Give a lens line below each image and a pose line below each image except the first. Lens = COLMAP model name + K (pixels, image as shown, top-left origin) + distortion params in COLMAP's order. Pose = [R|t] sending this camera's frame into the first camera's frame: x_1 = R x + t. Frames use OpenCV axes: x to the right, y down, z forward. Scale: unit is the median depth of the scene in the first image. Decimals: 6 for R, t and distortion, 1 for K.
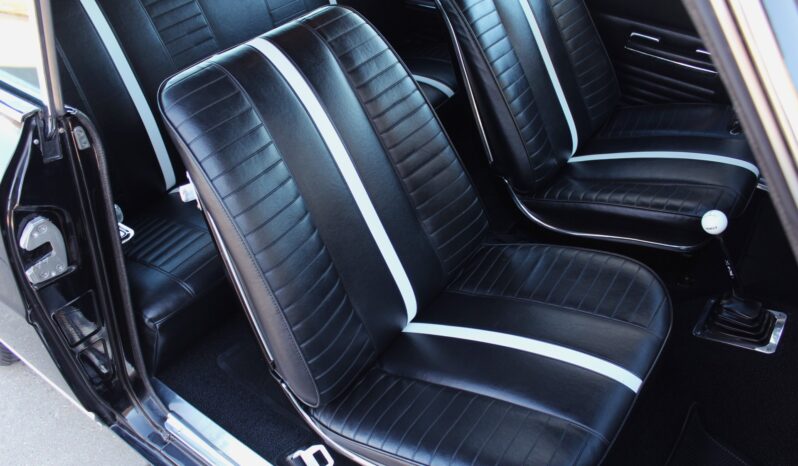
lens RADIAL K [[652.7, 0, 399.0], [0, 652.7, 233.0], [0, 0, 1]] dist [-0.155762, 0.129407]
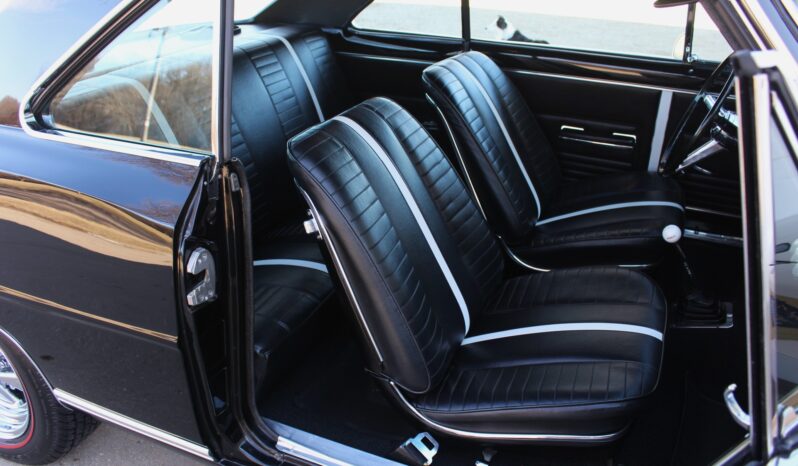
lens RADIAL K [[652.7, 0, 399.0], [0, 652.7, 233.0], [0, 0, 1]] dist [-0.155762, 0.129407]
pose [[0.977592, -0.086690, 0.191830, -0.370198], [0.129833, 0.965605, -0.225277, 0.238086], [-0.165702, 0.245135, 0.955223, -0.224462]]
